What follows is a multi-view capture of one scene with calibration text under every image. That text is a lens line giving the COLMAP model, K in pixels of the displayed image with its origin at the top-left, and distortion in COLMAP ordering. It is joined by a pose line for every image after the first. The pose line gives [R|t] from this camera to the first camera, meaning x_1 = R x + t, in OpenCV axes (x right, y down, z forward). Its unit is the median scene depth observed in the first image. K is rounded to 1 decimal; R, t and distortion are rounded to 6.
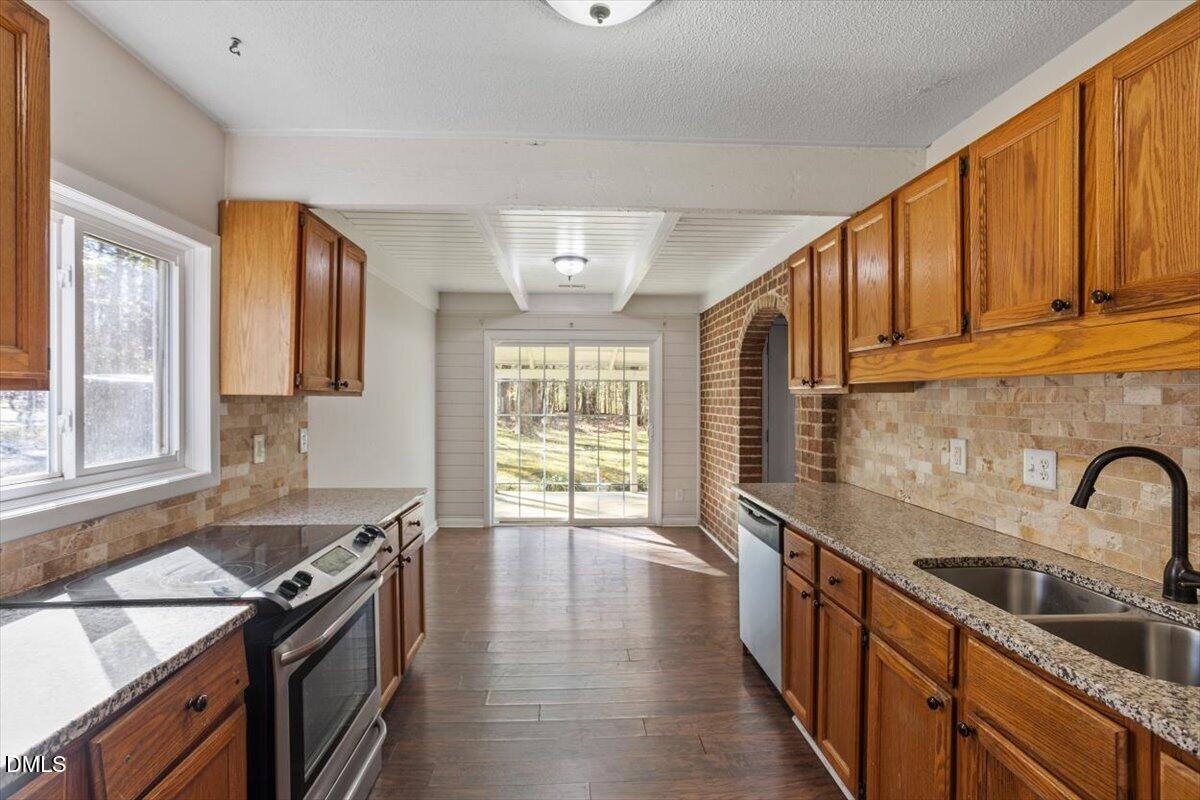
lens RADIAL K [[589.4, 0, 596.7], [0, 589.4, 393.8], [0, 0, 1]] dist [-0.001568, 0.000210]
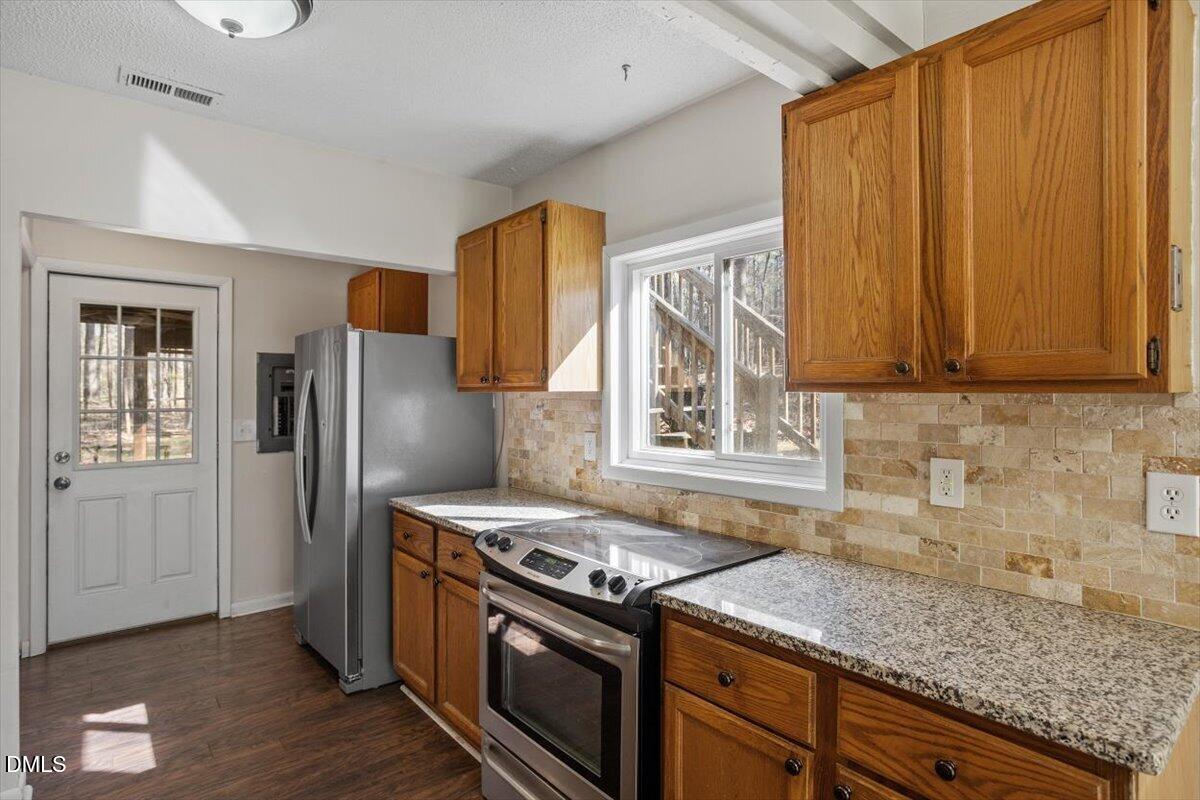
lens RADIAL K [[631.9, 0, 598.1], [0, 631.9, 392.4], [0, 0, 1]] dist [-0.049045, 0.028342]
pose [[-0.800999, -0.000608, -0.598665, 0.072091], [0.004014, 0.999972, -0.006387, 0.005927], [0.598652, -0.007519, -0.800974, 1.233647]]
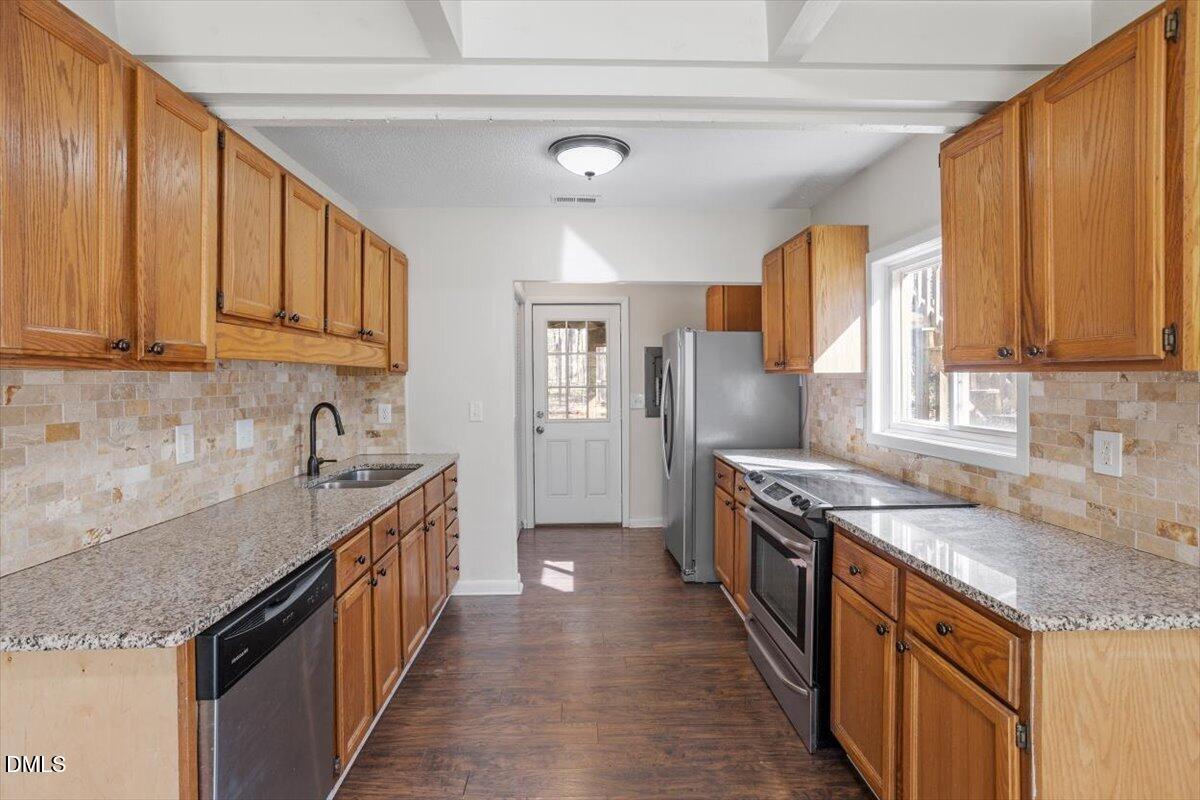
lens RADIAL K [[589.4, 0, 596.7], [0, 589.4, 393.8], [0, 0, 1]] dist [-0.001568, 0.000210]
pose [[-0.999931, 0.005023, 0.010637, -0.019544], [0.005267, 0.999720, 0.023061, 0.009959], [-0.010518, 0.023116, -0.999677, 1.578727]]
